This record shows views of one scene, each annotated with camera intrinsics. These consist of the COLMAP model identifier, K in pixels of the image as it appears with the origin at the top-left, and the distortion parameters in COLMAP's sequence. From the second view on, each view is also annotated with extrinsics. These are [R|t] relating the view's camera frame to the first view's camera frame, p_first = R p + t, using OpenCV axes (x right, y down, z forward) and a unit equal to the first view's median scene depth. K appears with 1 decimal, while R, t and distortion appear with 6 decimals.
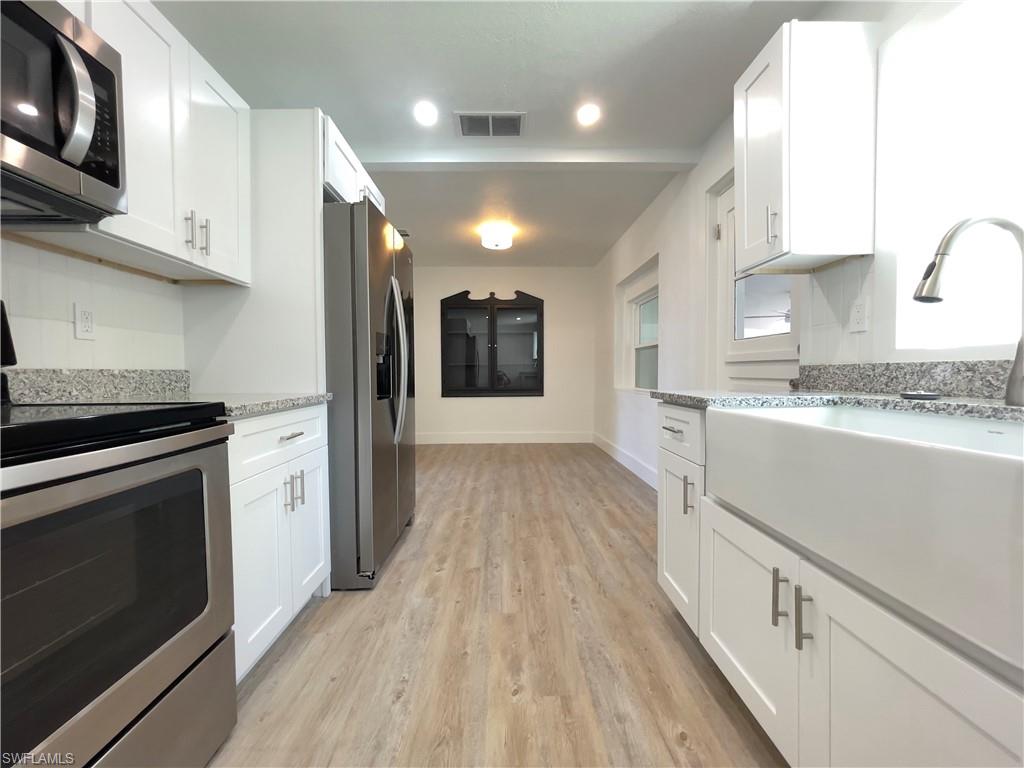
lens RADIAL K [[421.4, 0, 513.3], [0, 421.4, 385.1], [0, 0, 1]] dist [-0.011713, 0.009766]
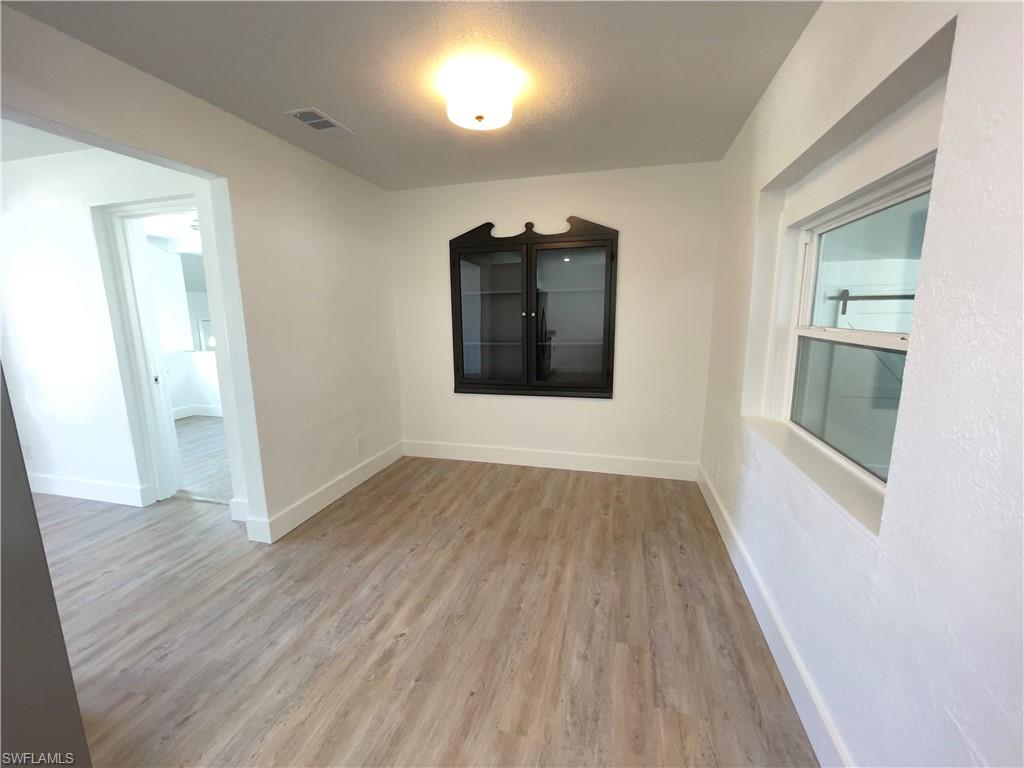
lens RADIAL K [[421.4, 0, 513.3], [0, 421.4, 385.1], [0, 0, 1]] dist [-0.011713, 0.009766]
pose [[0.959085, 0.043338, -0.279781, 0.306753], [-0.001564, 0.989010, 0.147839, -0.241329], [0.283113, -0.141352, 0.948613, 1.173302]]
